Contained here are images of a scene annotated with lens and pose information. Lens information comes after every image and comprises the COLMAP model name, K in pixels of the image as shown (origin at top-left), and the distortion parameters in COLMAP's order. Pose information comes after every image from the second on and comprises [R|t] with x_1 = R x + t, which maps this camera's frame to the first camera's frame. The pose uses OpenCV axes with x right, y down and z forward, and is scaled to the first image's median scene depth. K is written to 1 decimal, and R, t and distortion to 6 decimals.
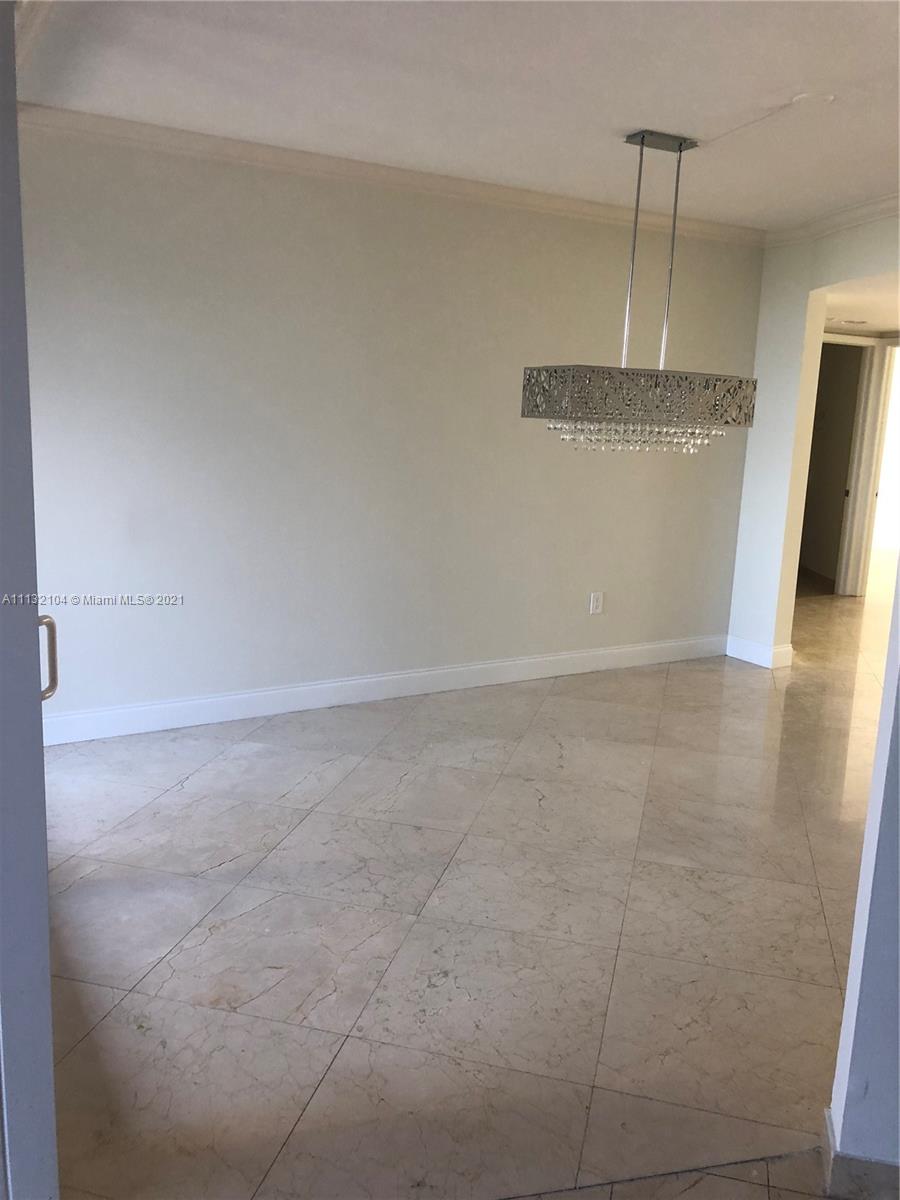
lens RADIAL K [[998.6, 0, 472.1], [0, 998.6, 594.9], [0, 0, 1]] dist [0.055574, -0.014207]
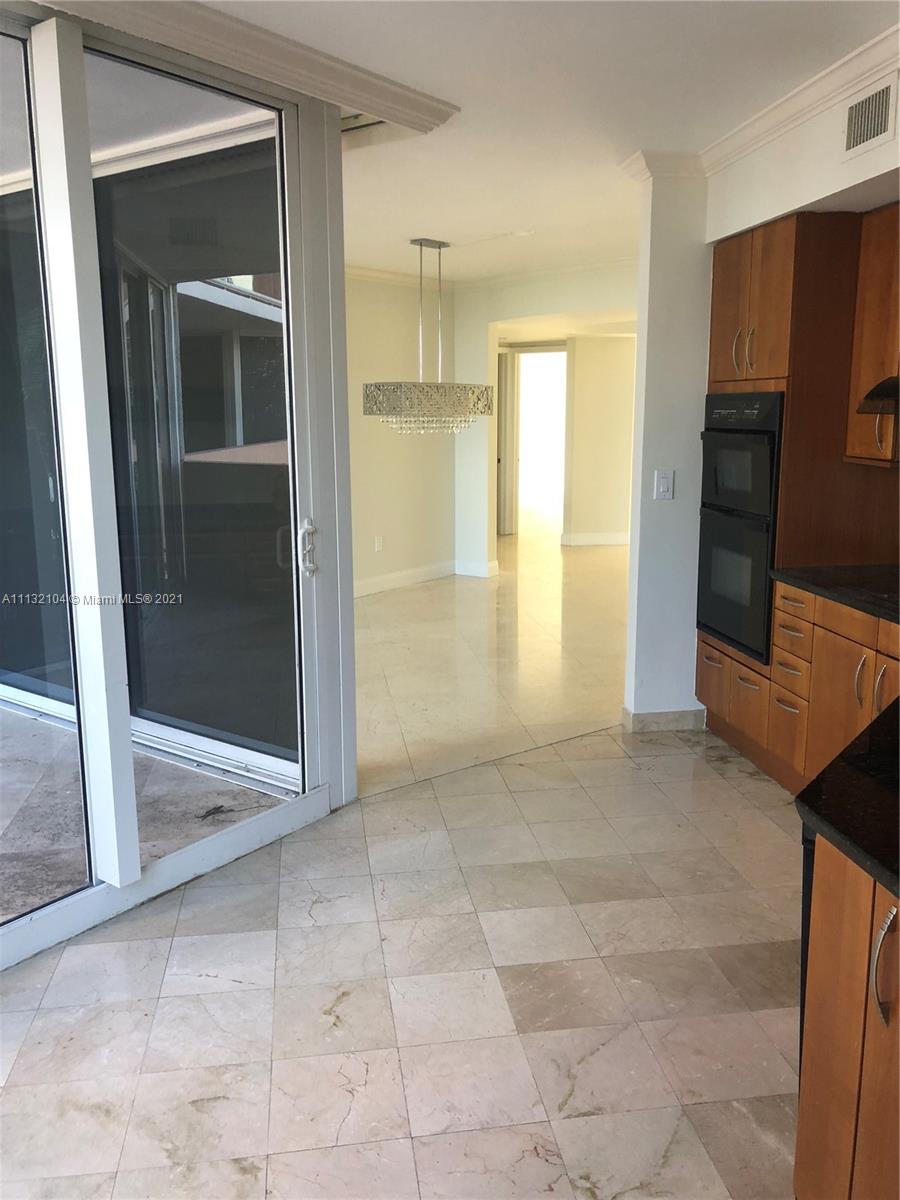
lens RADIAL K [[988.2, 0, 450.0], [0, 988.2, 600.0], [0, 0, 1]] dist [0.150340, -0.004332]
pose [[0.925197, -0.120384, 0.359887, -0.342620], [0.115979, 0.992673, 0.033895, 0.060307], [-0.361331, 0.010380, 0.932380, -0.414168]]
